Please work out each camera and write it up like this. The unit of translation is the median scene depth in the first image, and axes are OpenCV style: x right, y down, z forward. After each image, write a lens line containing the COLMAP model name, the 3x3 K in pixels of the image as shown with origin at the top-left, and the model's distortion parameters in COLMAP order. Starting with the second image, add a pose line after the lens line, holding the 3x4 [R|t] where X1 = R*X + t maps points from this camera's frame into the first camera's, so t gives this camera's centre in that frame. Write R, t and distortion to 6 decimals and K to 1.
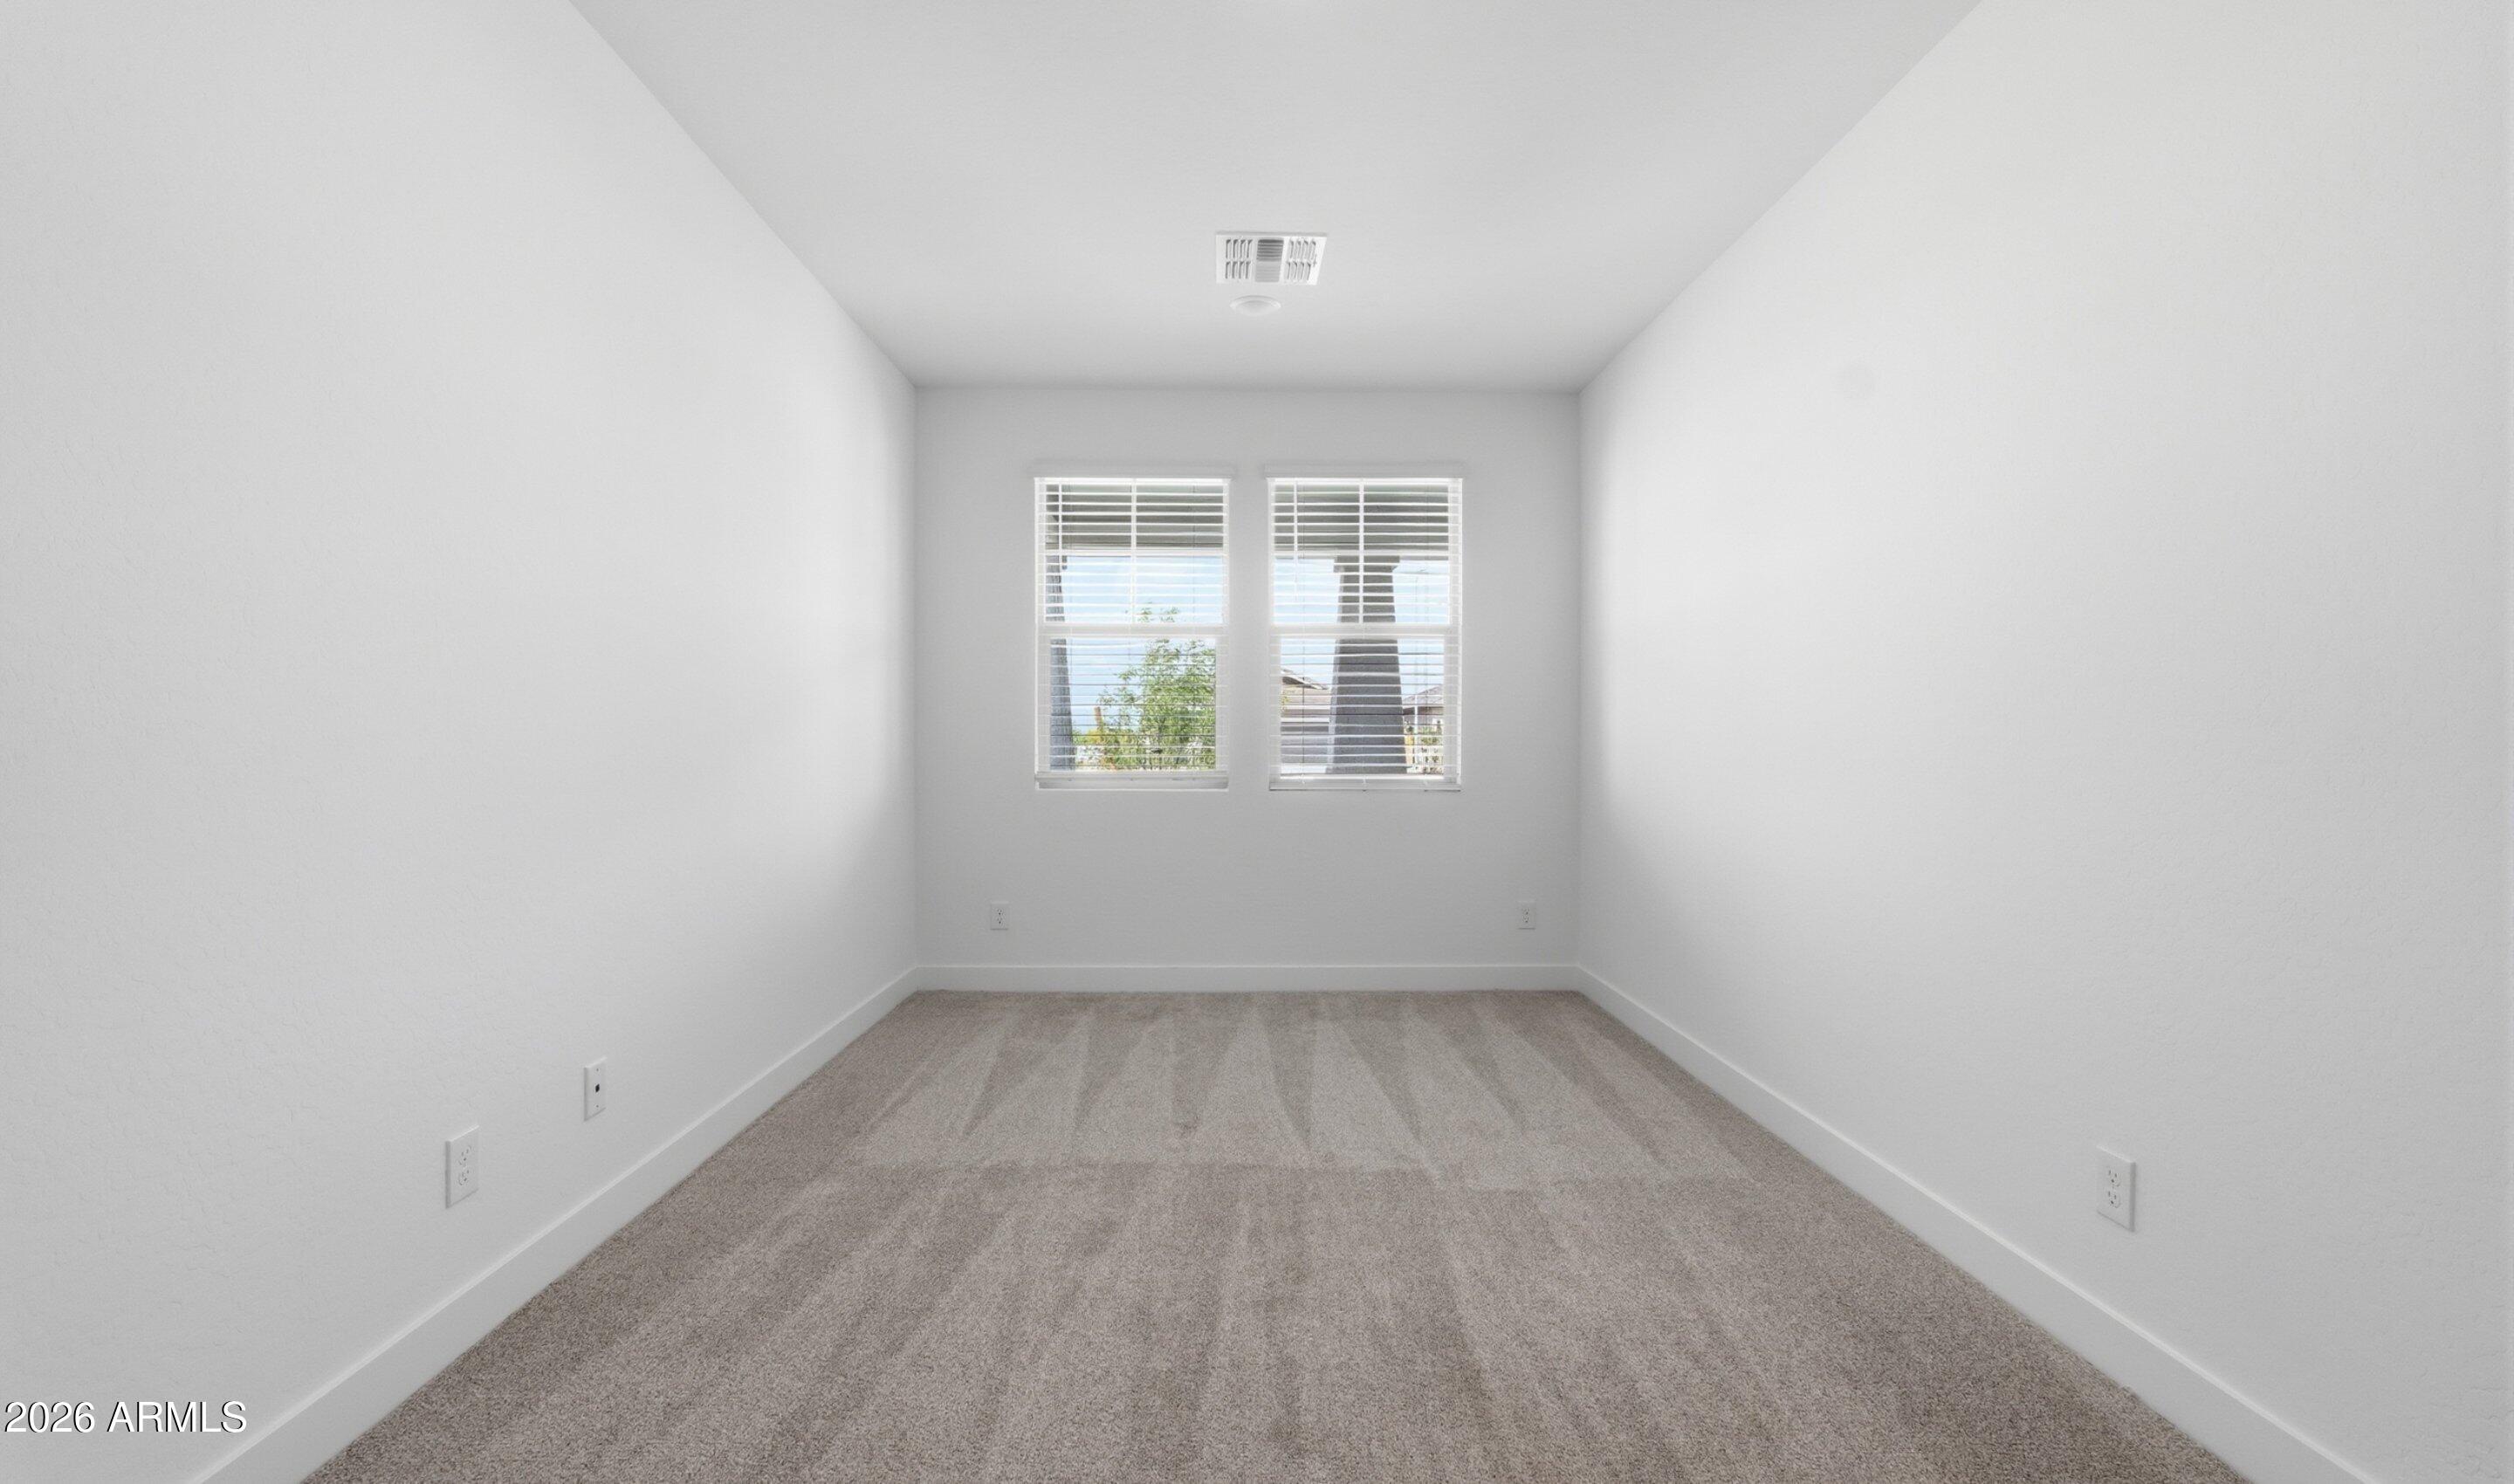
lens RADIAL K [[1042.3, 0, 1249.3], [0, 1042.3, 742.7], [0, 0, 1]] dist [0.001774, 0.000487]
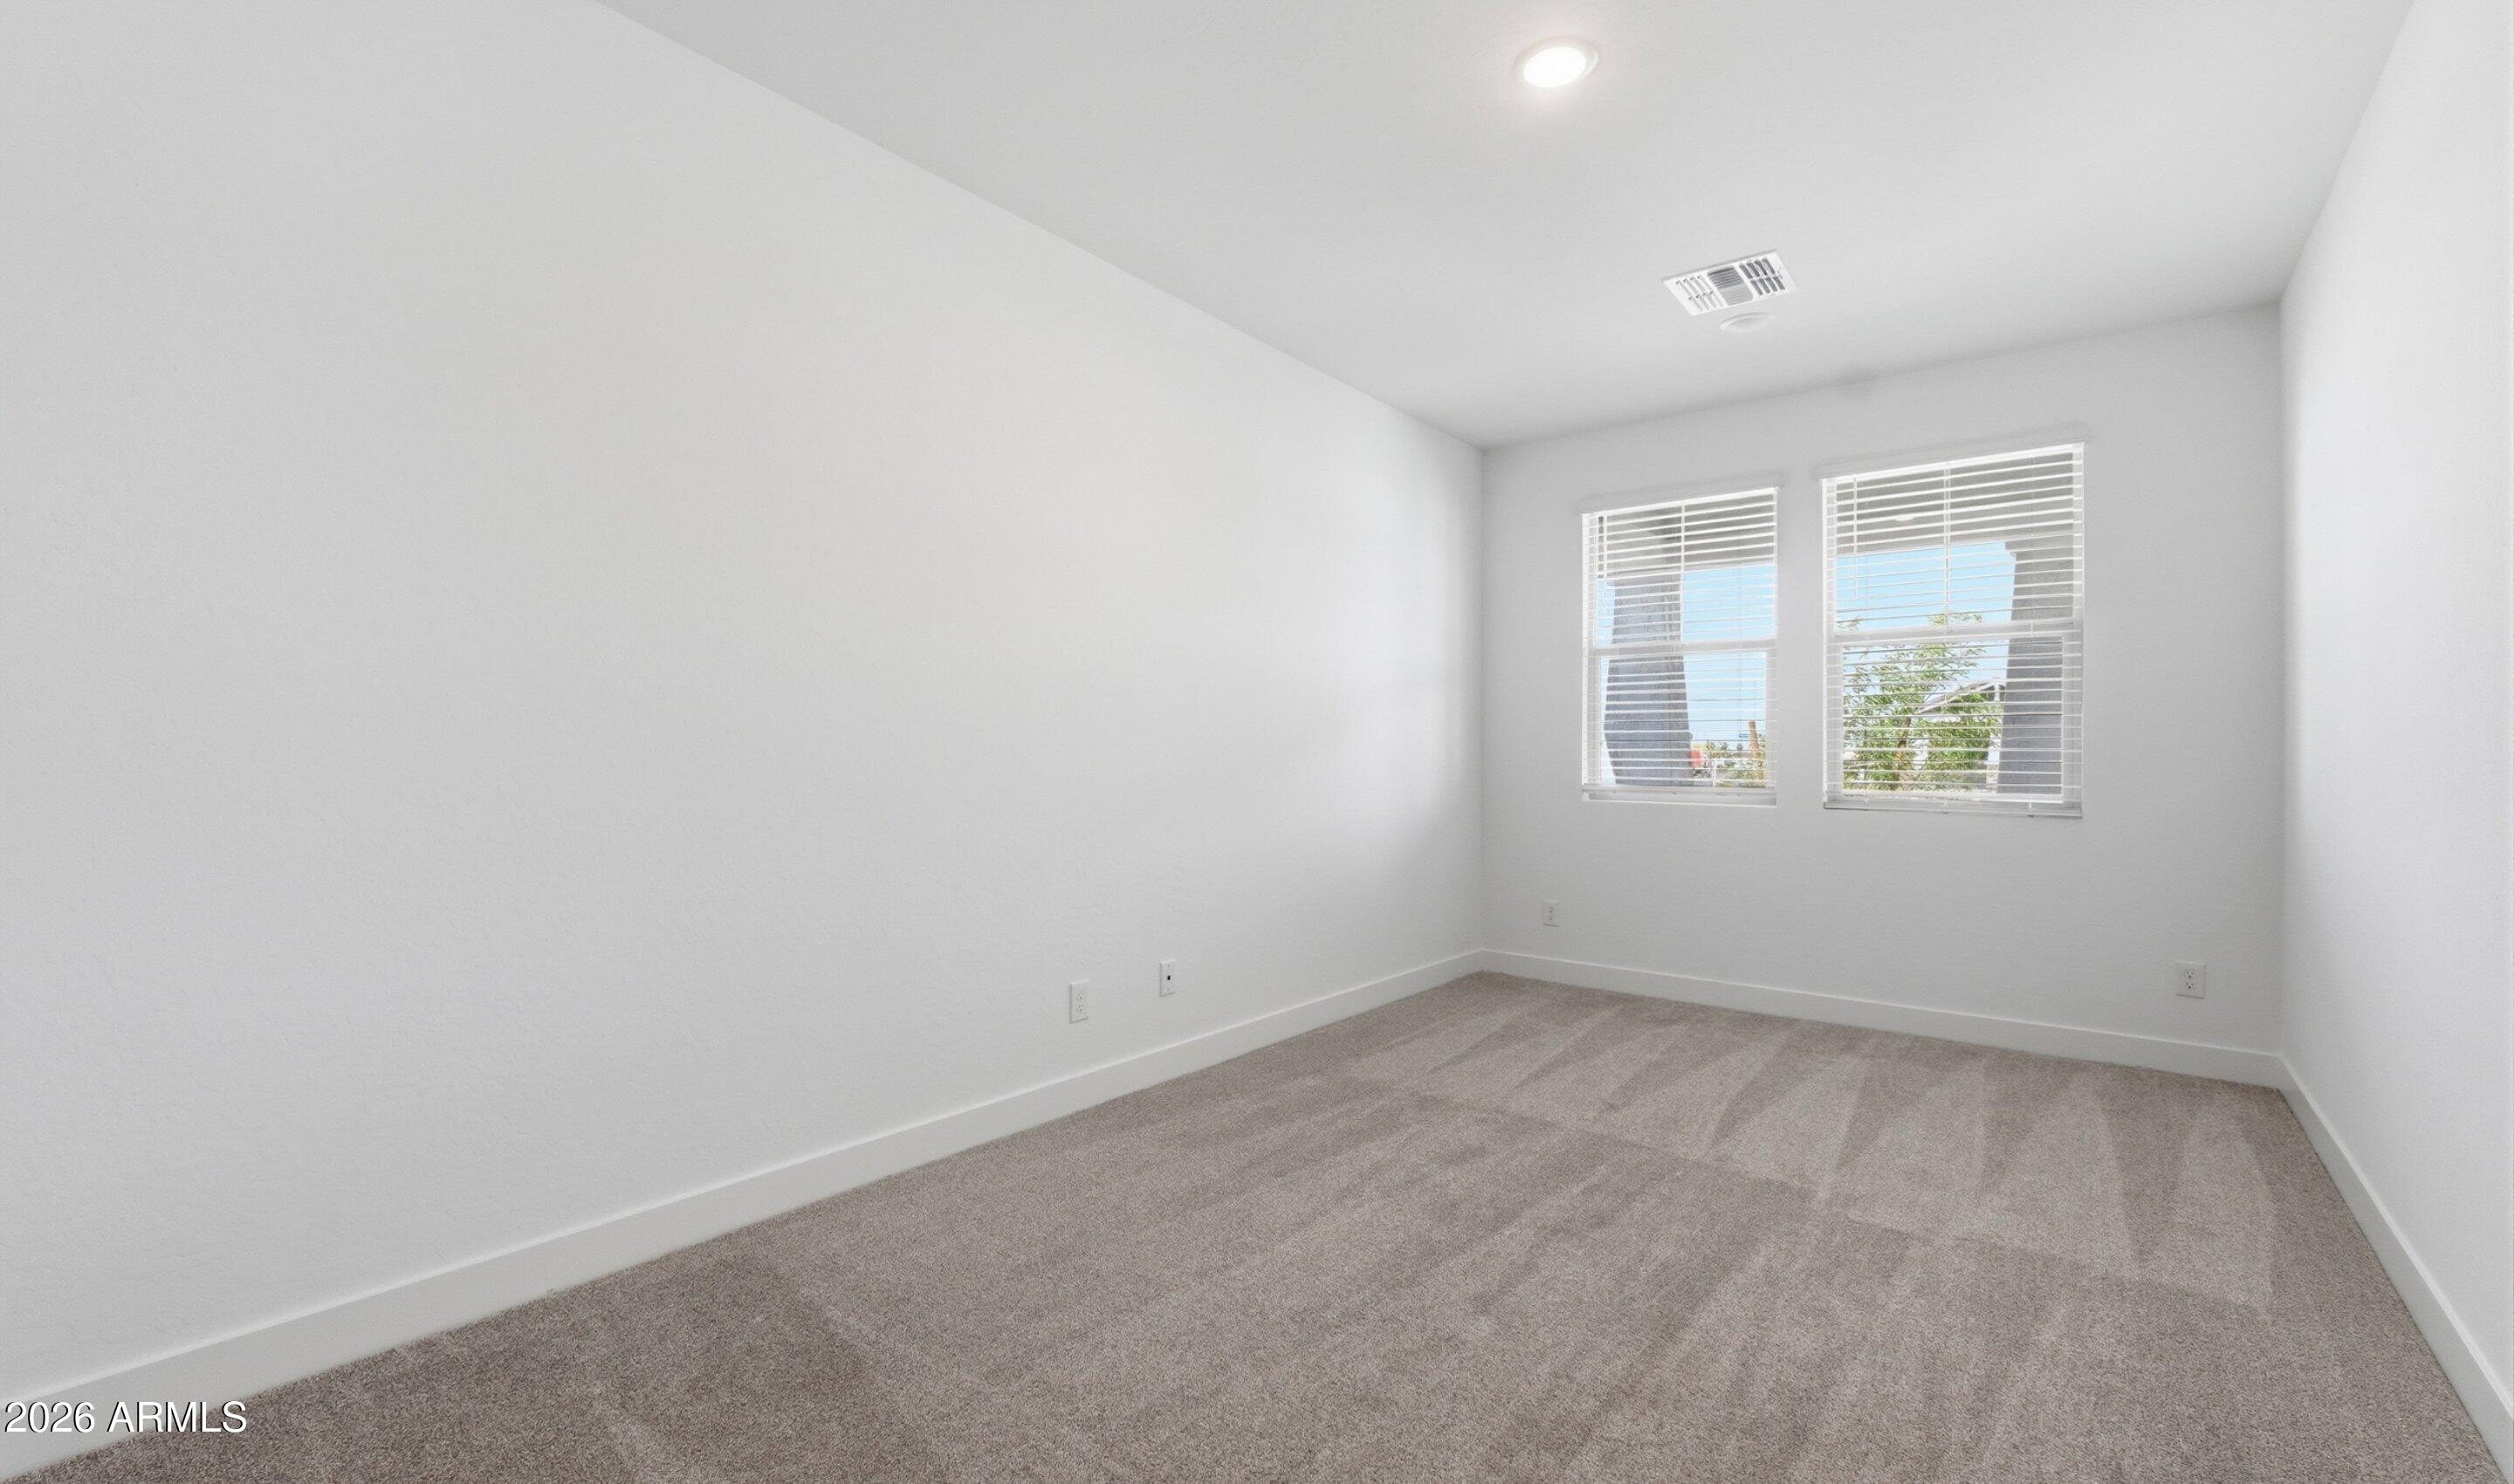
lens RADIAL K [[1042.3, 0, 1261.8], [0, 1042.3, 747.9], [0, 0, 1]] dist [0.001774, 0.000487]
pose [[0.775138, -0.003919, -0.631780, 0.247306], [-0.004049, 0.999929, -0.011171, 0.004258], [0.631779, 0.011217, 0.775067, -0.060691]]
